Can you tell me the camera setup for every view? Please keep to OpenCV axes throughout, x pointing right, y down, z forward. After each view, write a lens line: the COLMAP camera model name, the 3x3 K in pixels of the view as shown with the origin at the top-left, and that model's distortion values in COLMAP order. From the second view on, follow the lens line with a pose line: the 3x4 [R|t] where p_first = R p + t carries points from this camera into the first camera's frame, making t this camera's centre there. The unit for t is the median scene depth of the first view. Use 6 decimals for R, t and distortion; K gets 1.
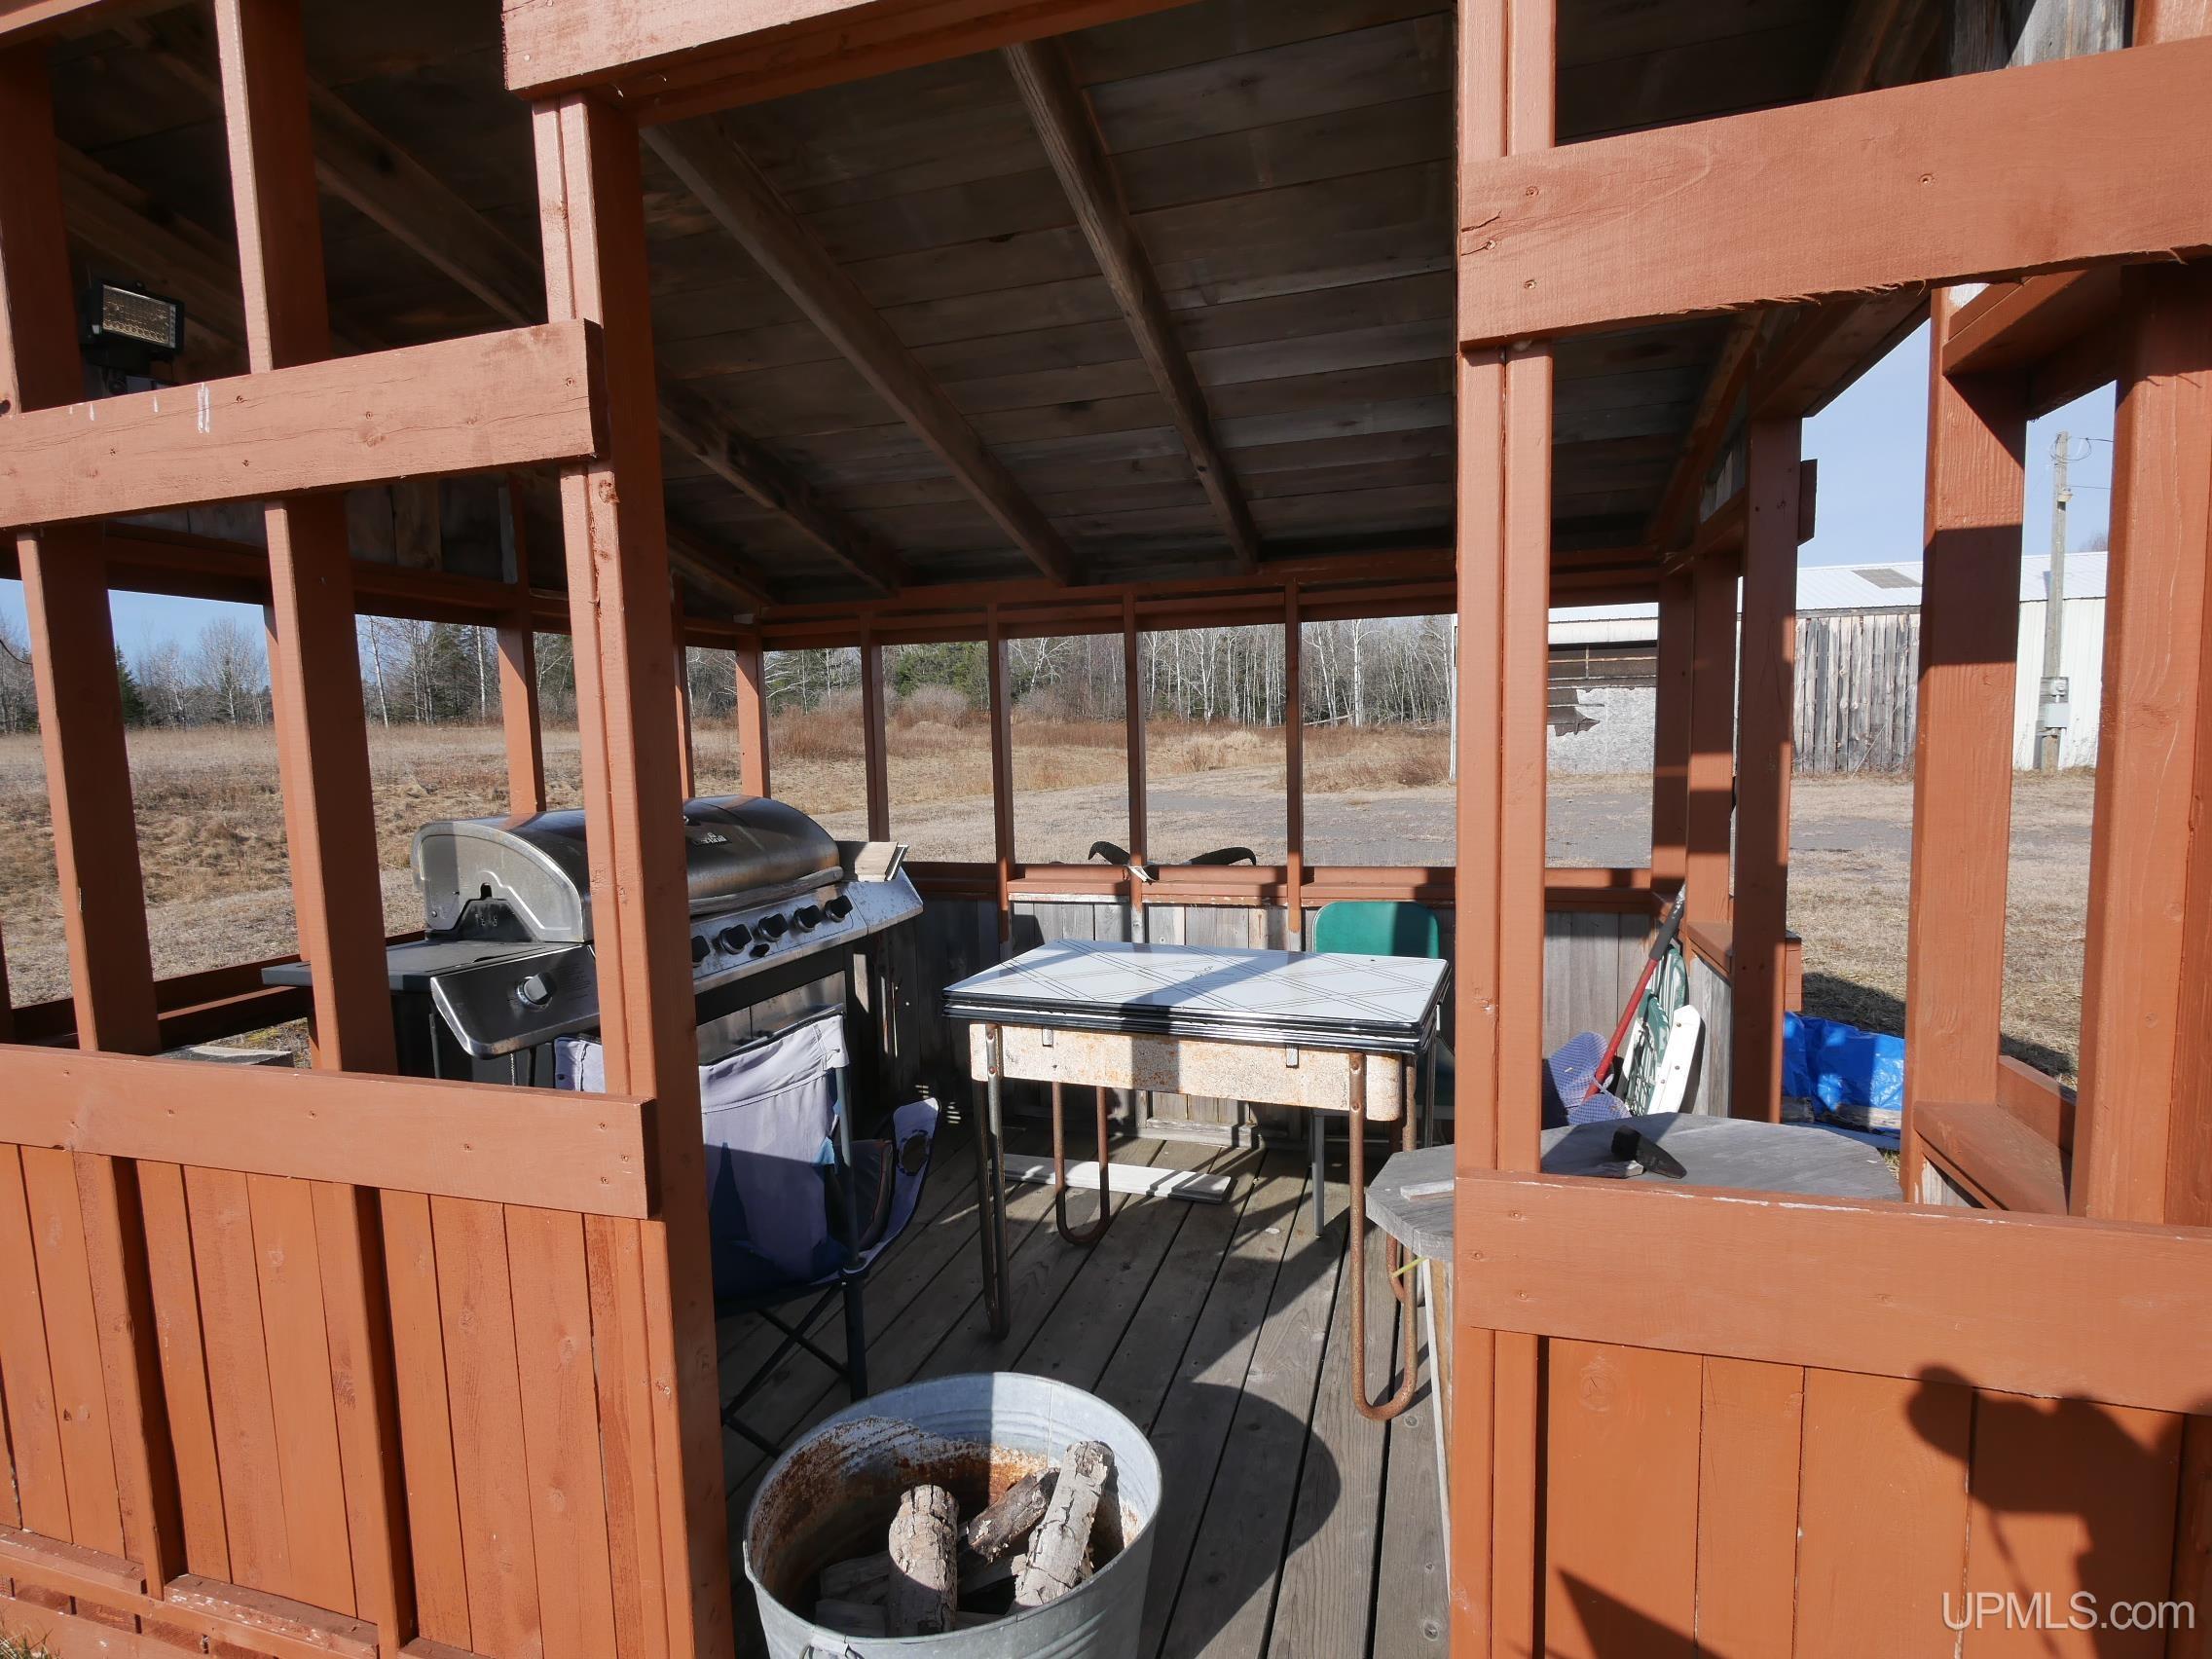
lens RADIAL K [[1210.0, 0, 1046.1], [0, 1210.0, 856.3], [0, 0, 1]] dist [-0.000838, 0.001394]
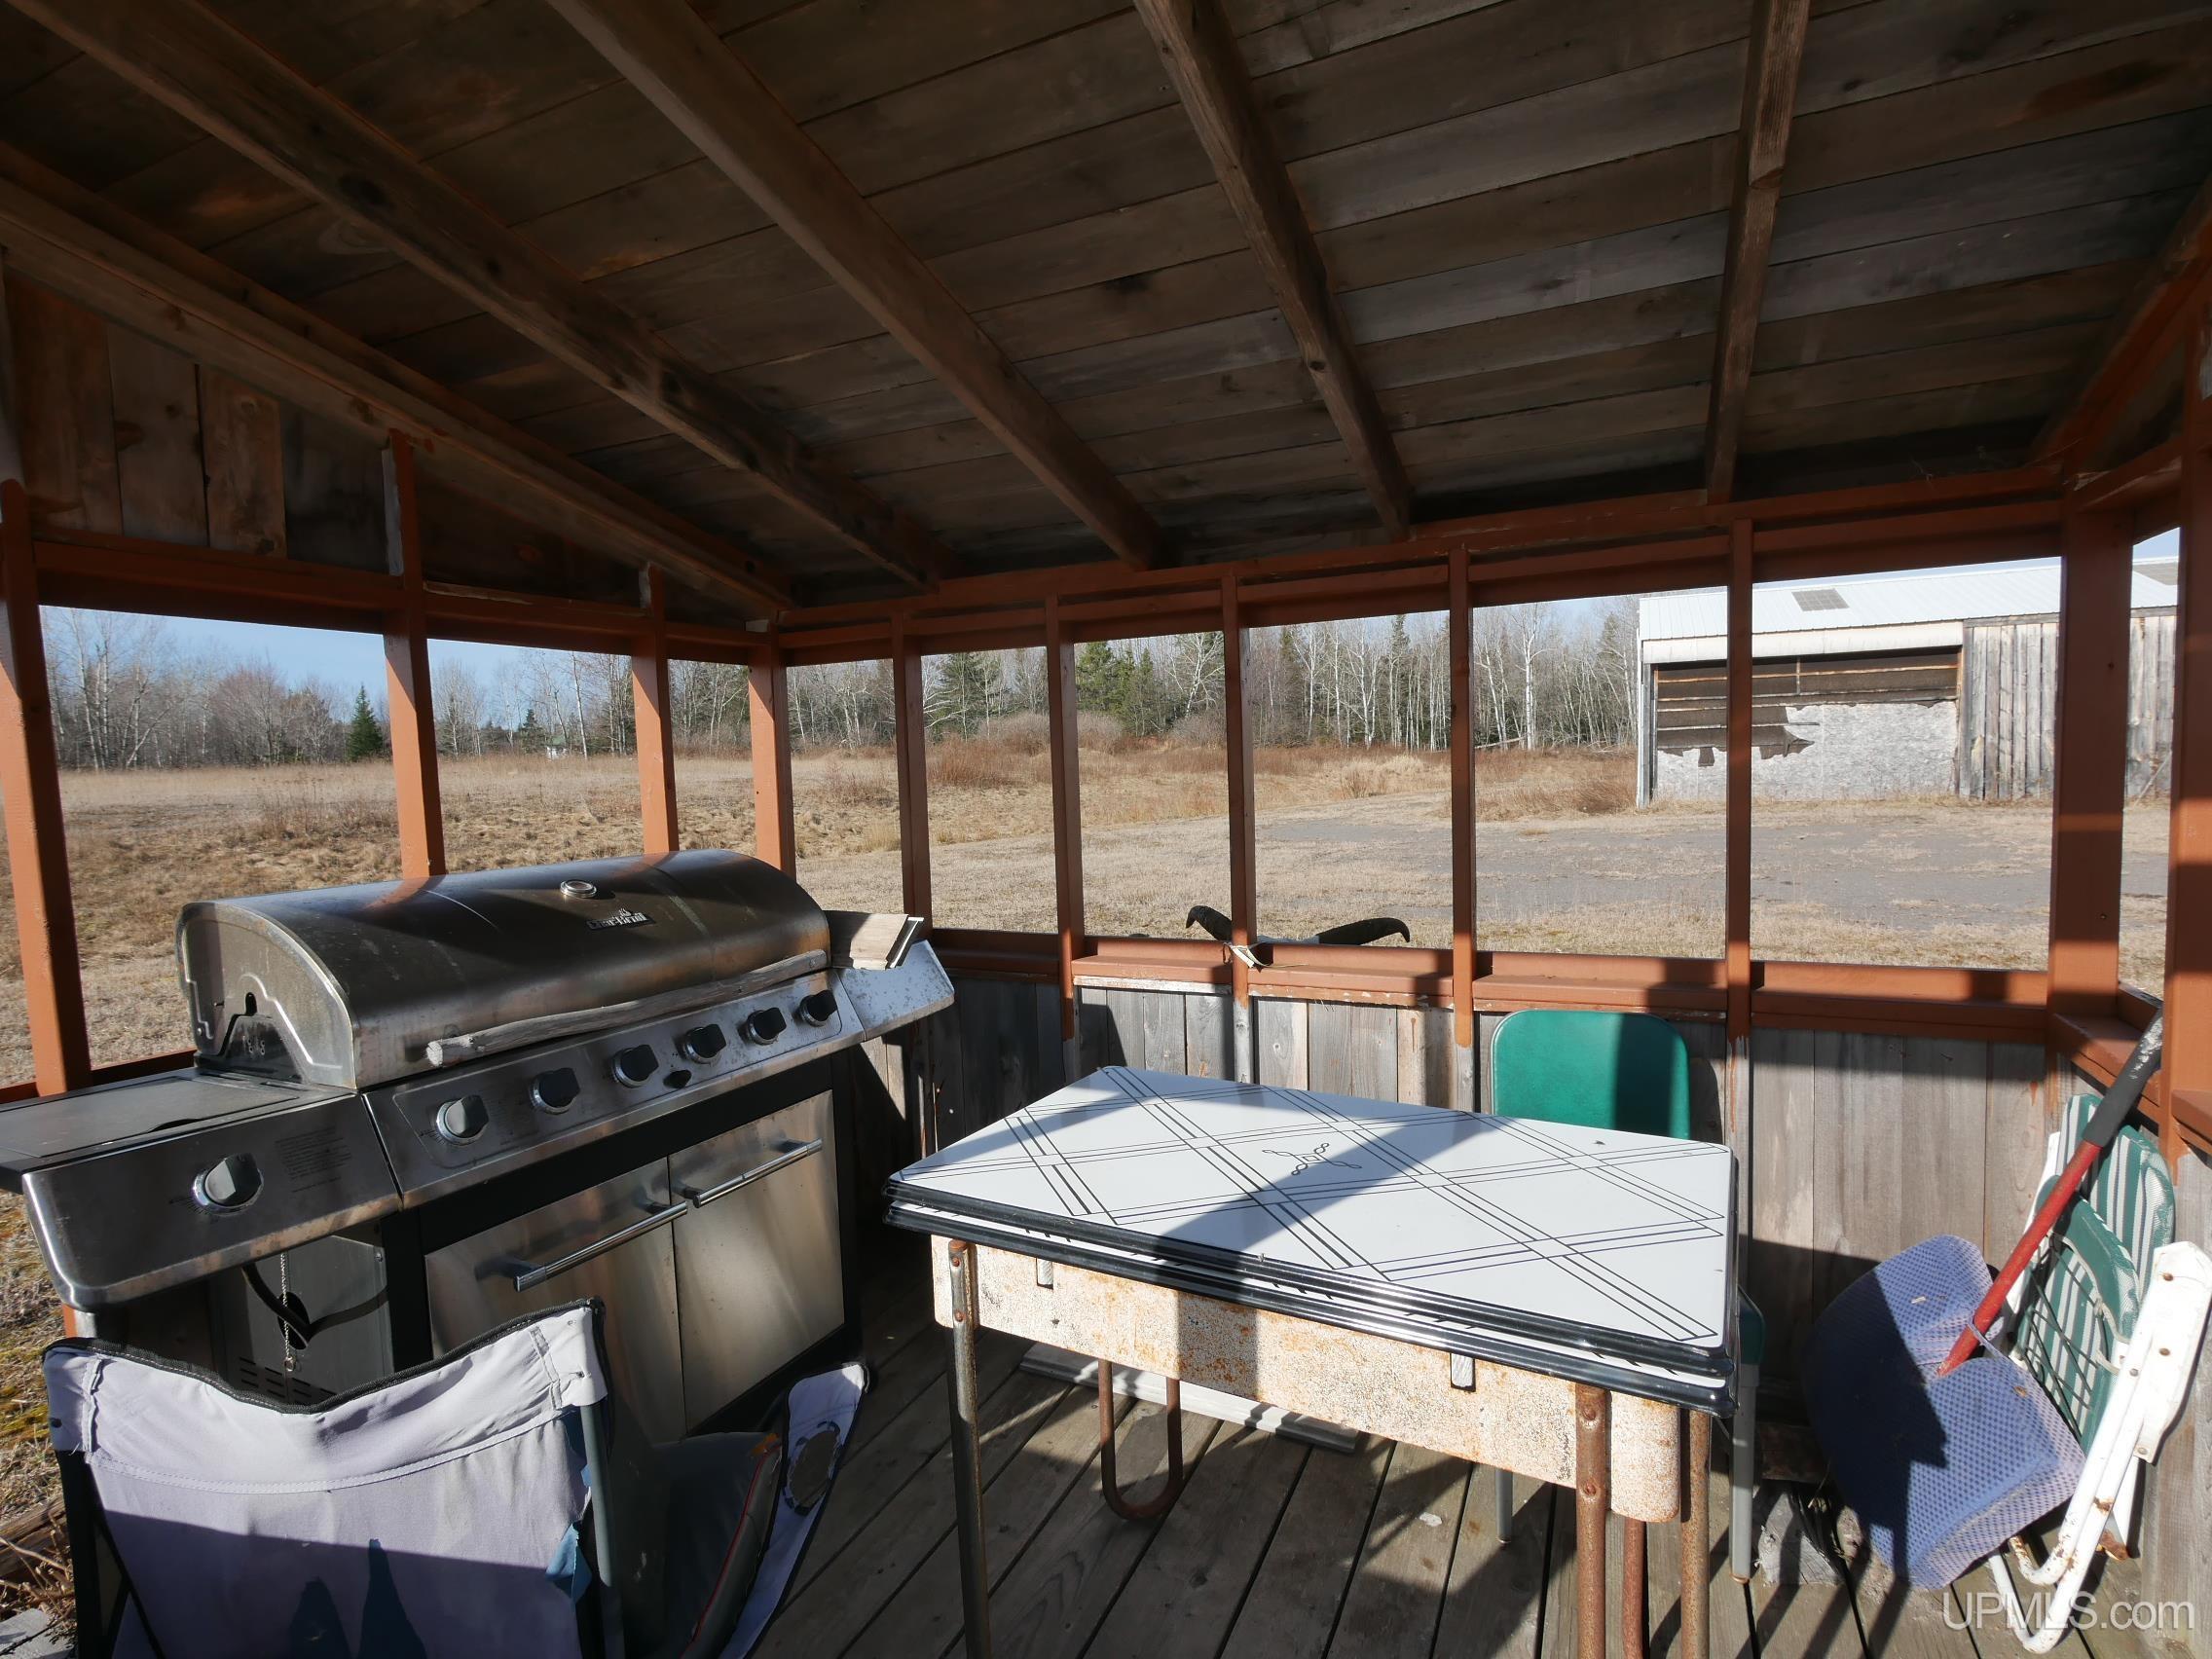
lens RADIAL K [[1210.0, 0, 1046.1], [0, 1210.0, 856.3], [0, 0, 1]] dist [-0.000838, 0.001394]
pose [[0.991818, 0.002978, -0.127629, 0.056136], [-0.005732, 0.999758, -0.021217, -0.032708], [0.127535, 0.021775, 0.991595, 0.280231]]
